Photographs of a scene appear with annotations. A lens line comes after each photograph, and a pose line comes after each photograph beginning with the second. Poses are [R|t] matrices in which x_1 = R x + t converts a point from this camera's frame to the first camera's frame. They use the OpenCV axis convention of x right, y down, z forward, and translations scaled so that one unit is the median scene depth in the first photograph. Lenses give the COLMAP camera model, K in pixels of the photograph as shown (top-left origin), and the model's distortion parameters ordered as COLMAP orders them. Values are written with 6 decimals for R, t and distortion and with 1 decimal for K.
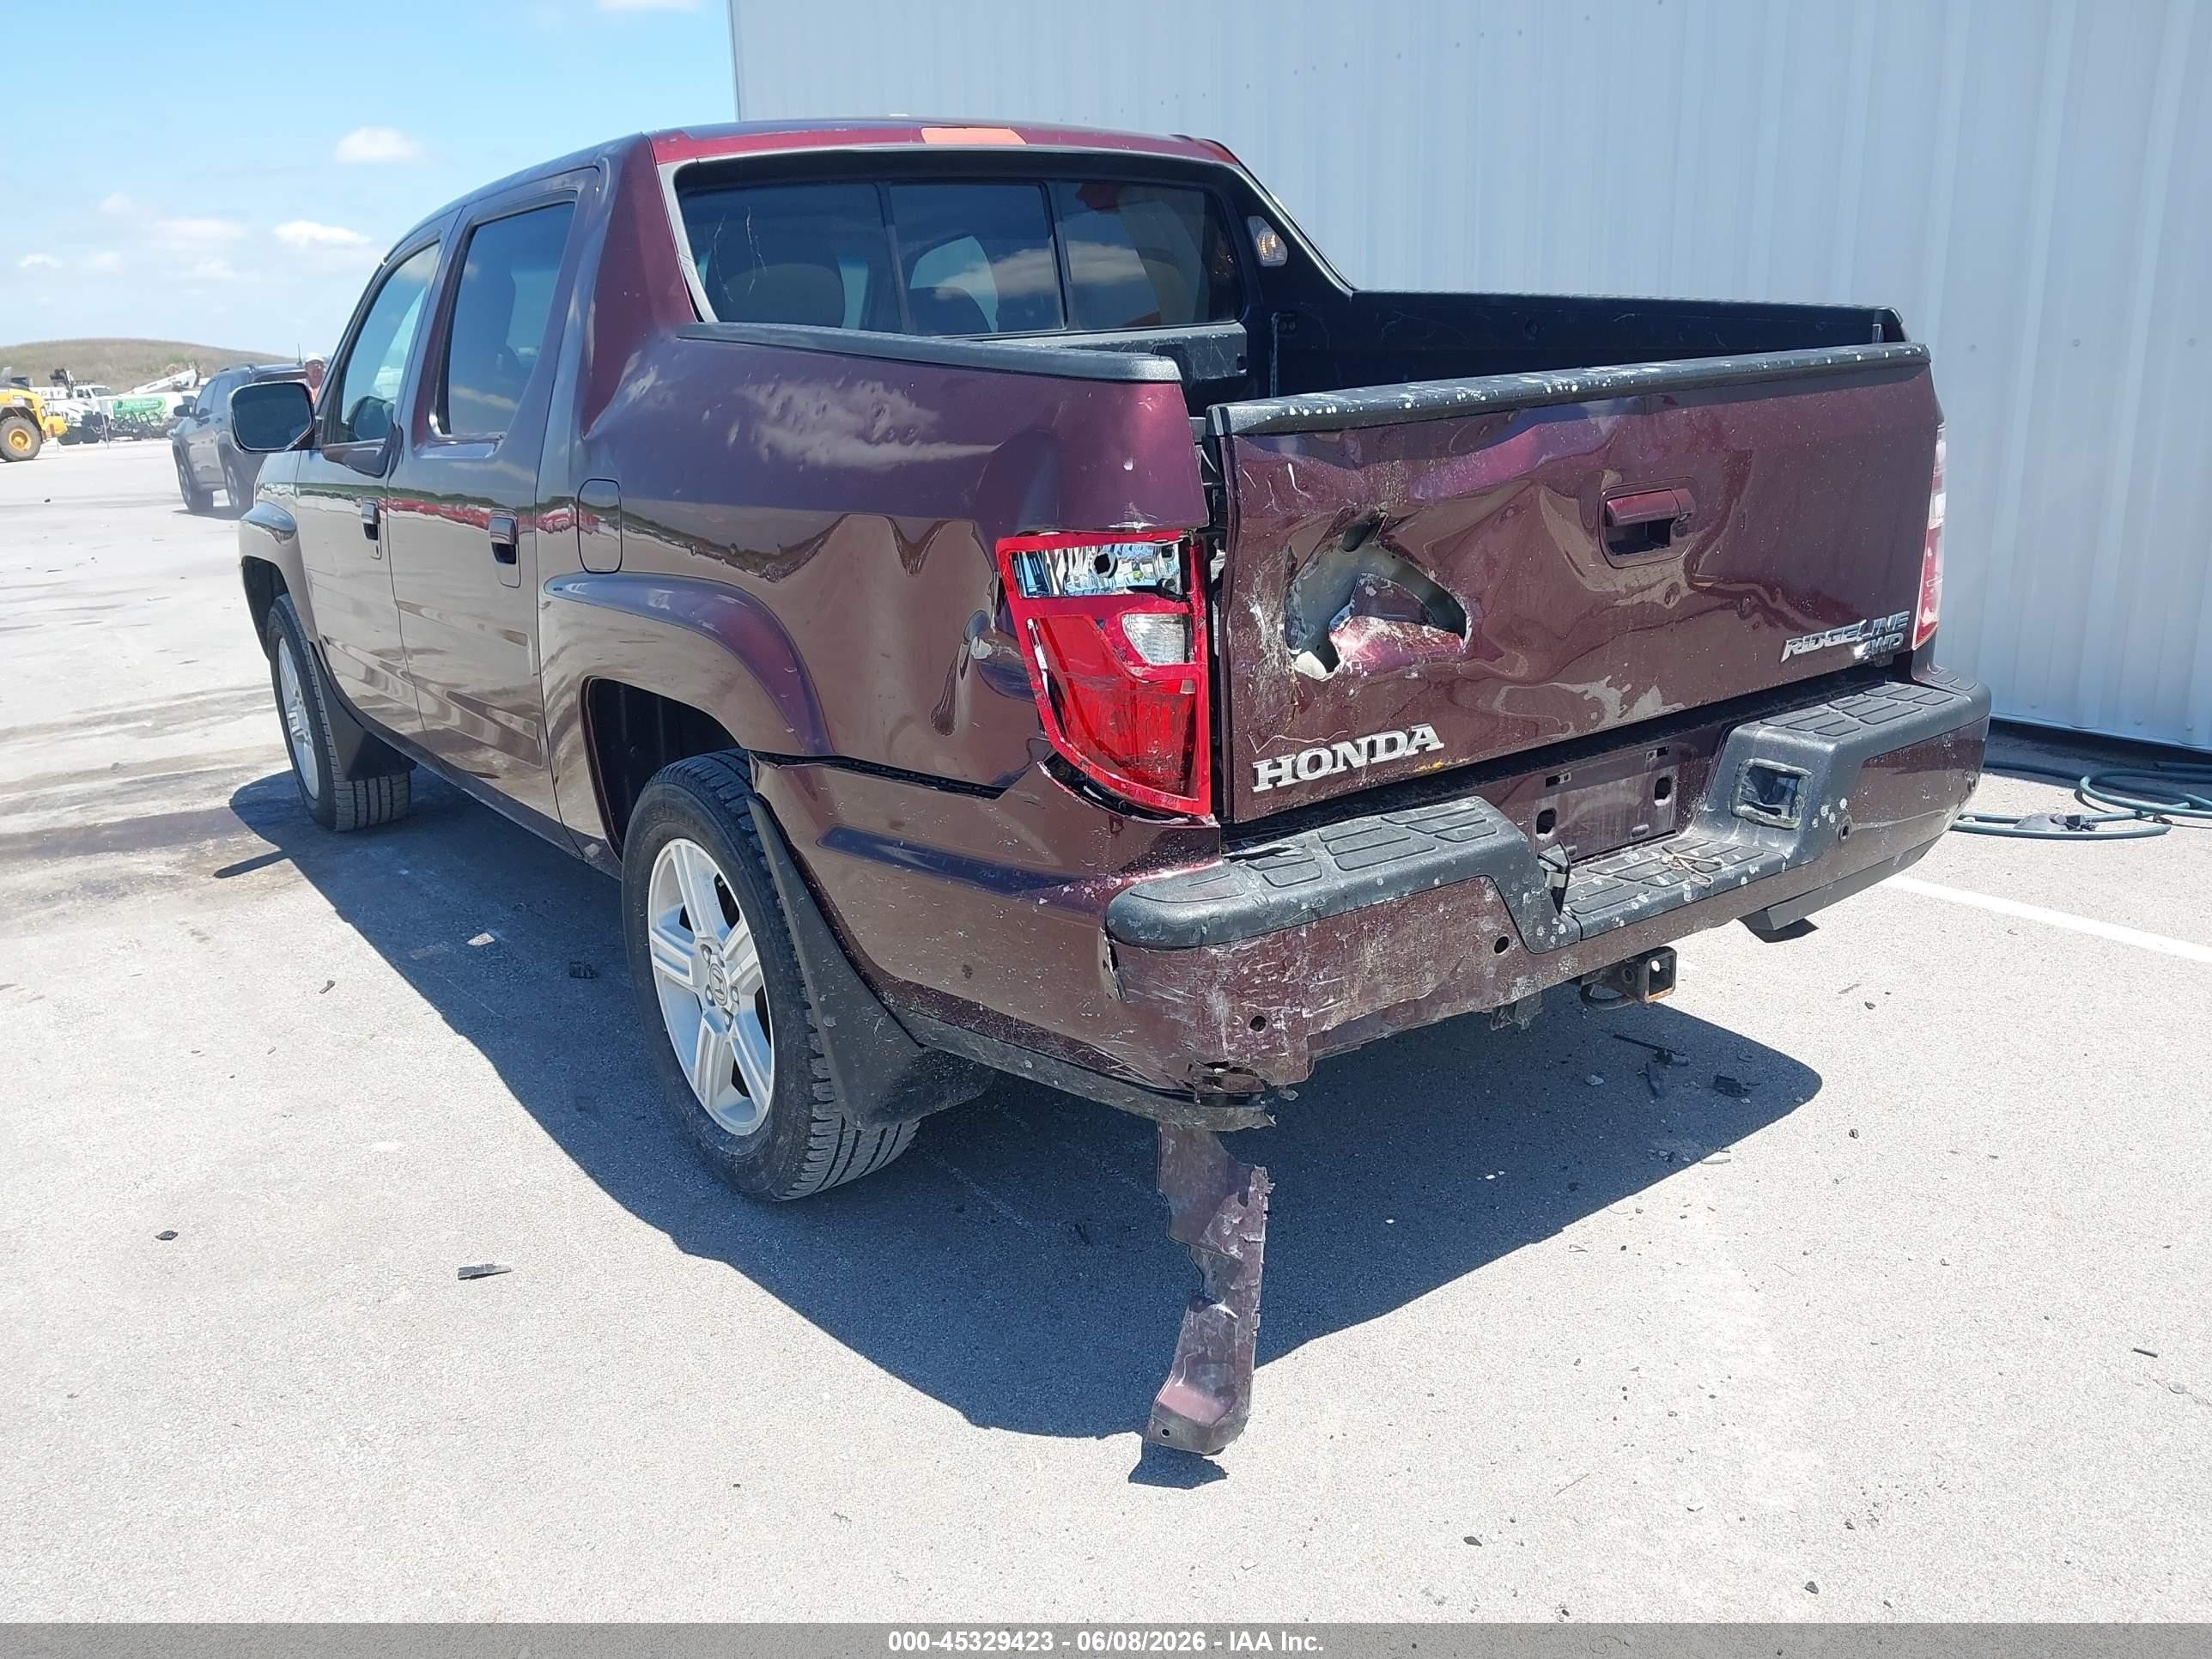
lens RADIAL K [[1710.5, 0, 1125.7], [0, 1710.5, 823.8], [0, 0, 1]] dist [0.068072, -0.119493]
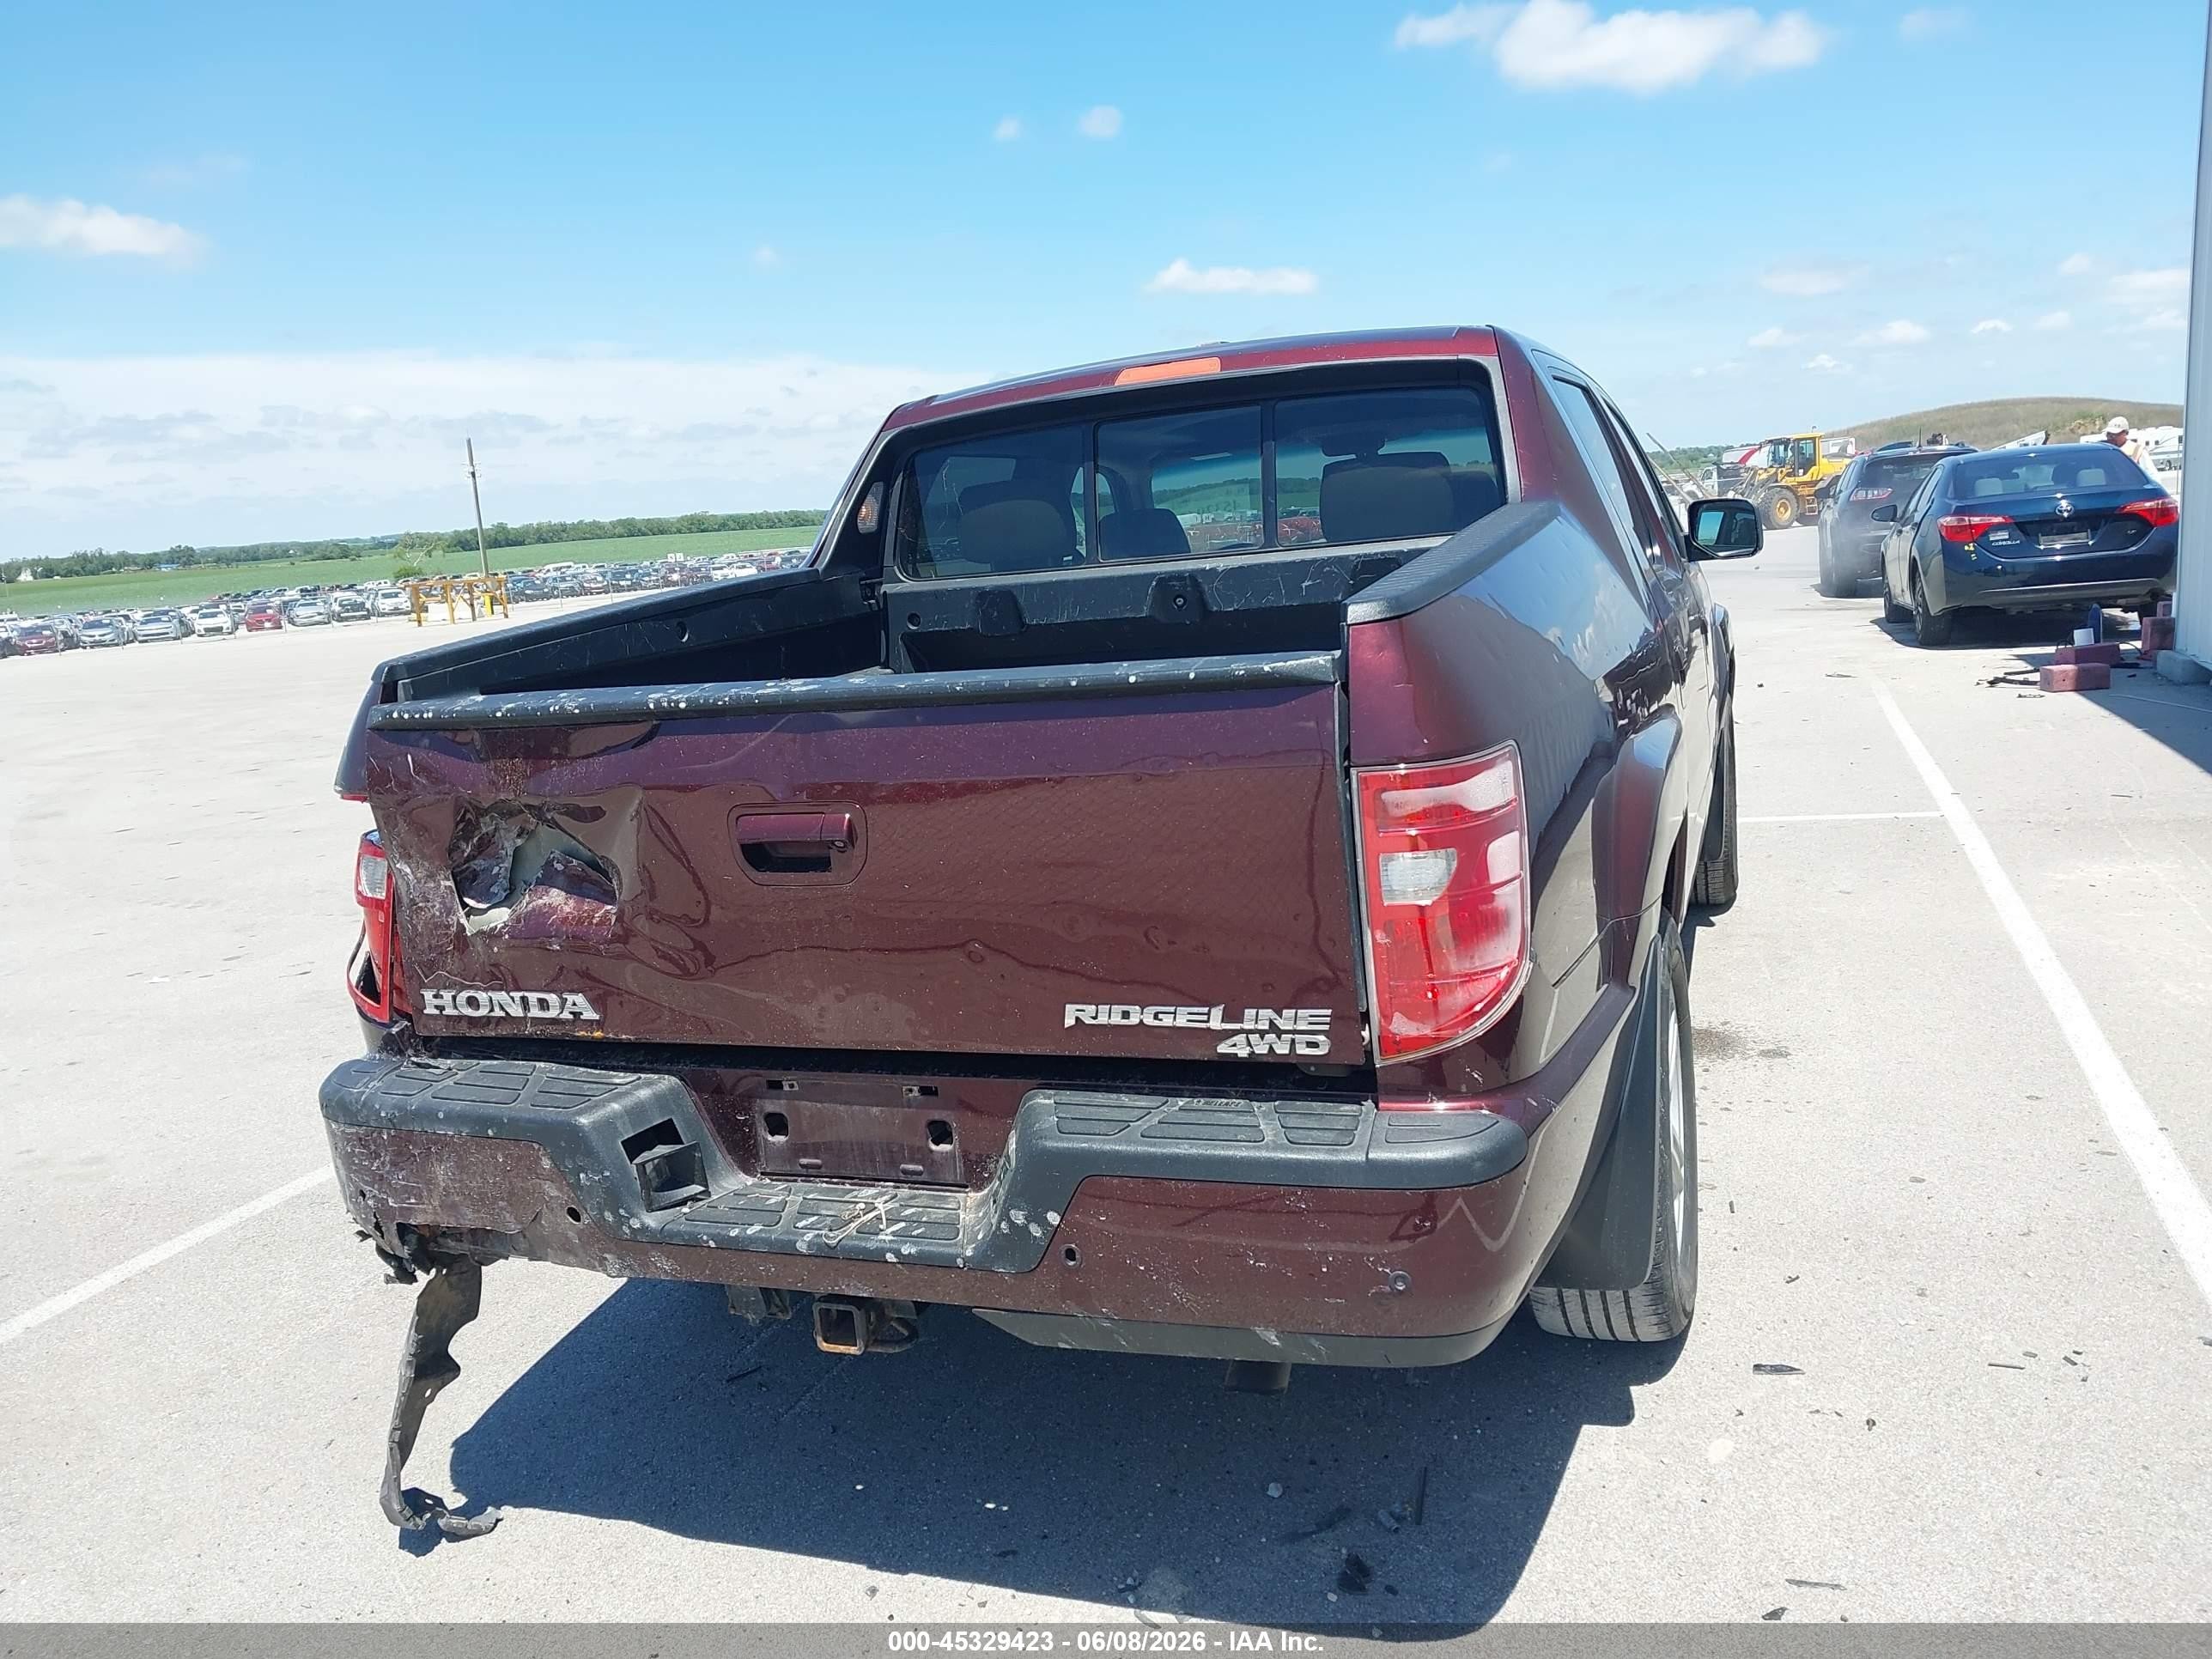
lens RADIAL K [[1693.8, 0, 1106.0], [0, 1693.8, 829.5], [0, 0, 1]] dist [0.054215, -0.067819]
pose [[0.568440, 0.151440, -0.808667, 1.057222], [-0.175223, 0.982646, 0.060851, -0.246342], [0.803849, 0.107107, 0.585112, 0.536737]]
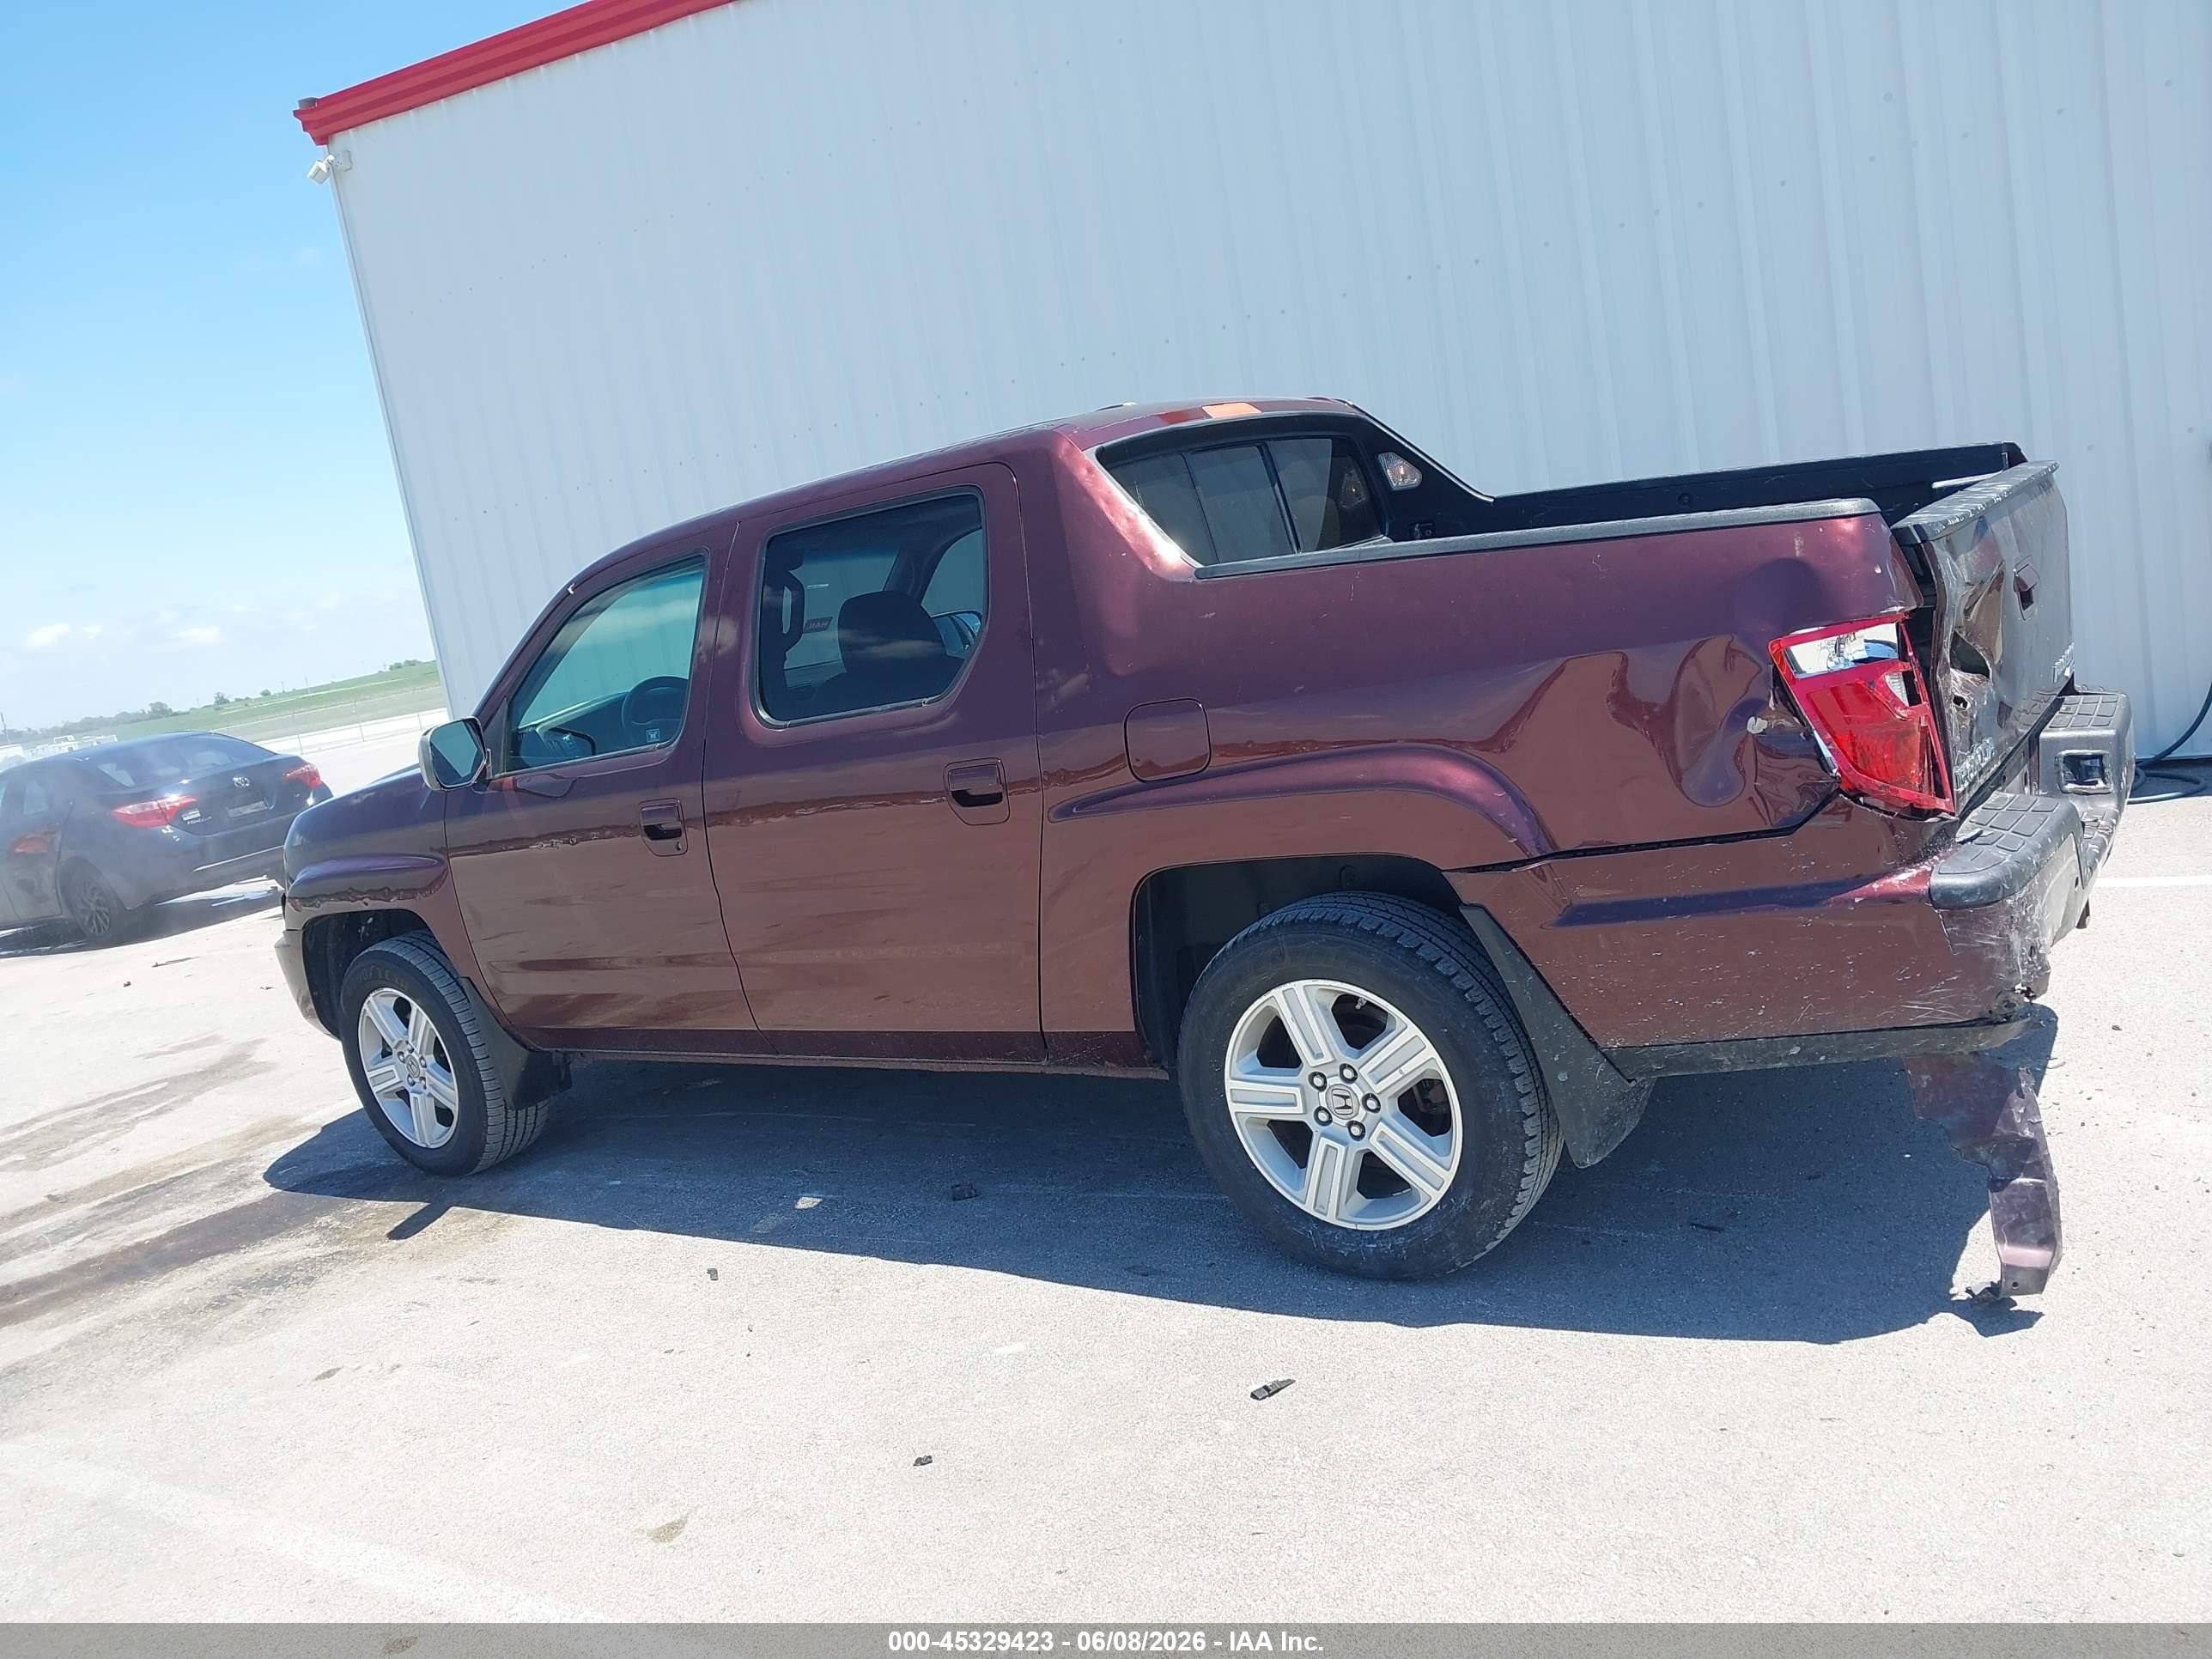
lens RADIAL K [[1693.8, 0, 1106.0], [0, 1693.8, 829.5], [0, 0, 1]] dist [0.054215, -0.067819]
pose [[0.935838, -0.173908, 0.306533, -0.802853], [0.218968, 0.968439, -0.119073, 0.019087], [-0.276151, 0.178554, 0.944383, -0.081747]]
